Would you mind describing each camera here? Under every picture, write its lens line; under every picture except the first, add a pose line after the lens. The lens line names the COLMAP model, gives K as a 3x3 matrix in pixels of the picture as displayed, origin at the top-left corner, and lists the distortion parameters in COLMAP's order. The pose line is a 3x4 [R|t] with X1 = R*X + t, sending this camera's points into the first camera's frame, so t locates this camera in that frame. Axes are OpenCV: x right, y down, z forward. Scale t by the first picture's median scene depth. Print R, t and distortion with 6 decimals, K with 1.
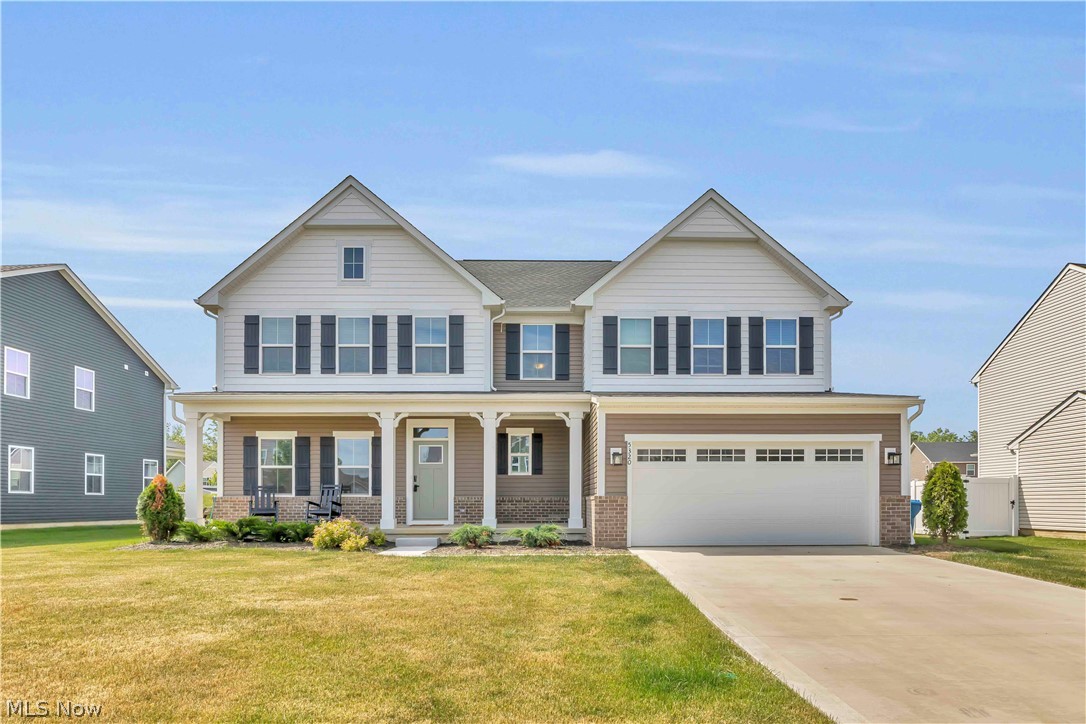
lens RADIAL K [[587.3, 0, 544.1], [0, 587.3, 499.1], [0, 0, 1]] dist [-0.001381, 0.000306]
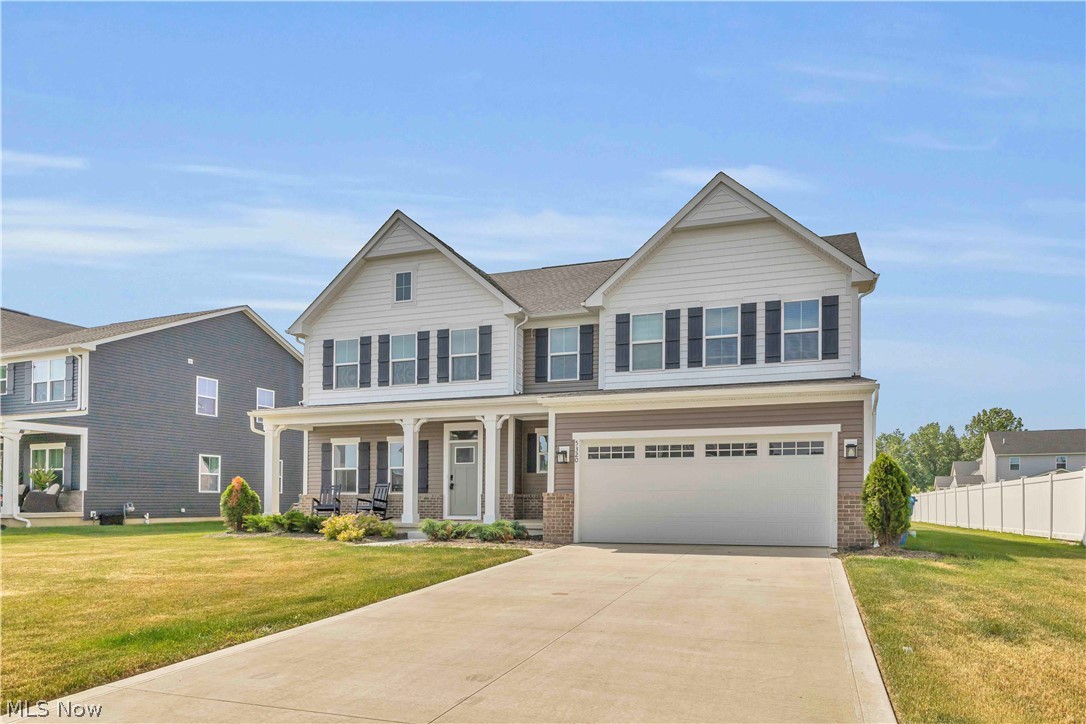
lens RADIAL K [[597.4, 0, 588.0], [0, 597.4, 492.9], [0, 0, 1]] dist [-0.000961, -0.000070]
pose [[0.958219, -0.002621, -0.286023, 0.349920], [0.001221, 0.999986, -0.005073, -0.000356], [0.286033, 0.004512, 0.958209, 0.005679]]
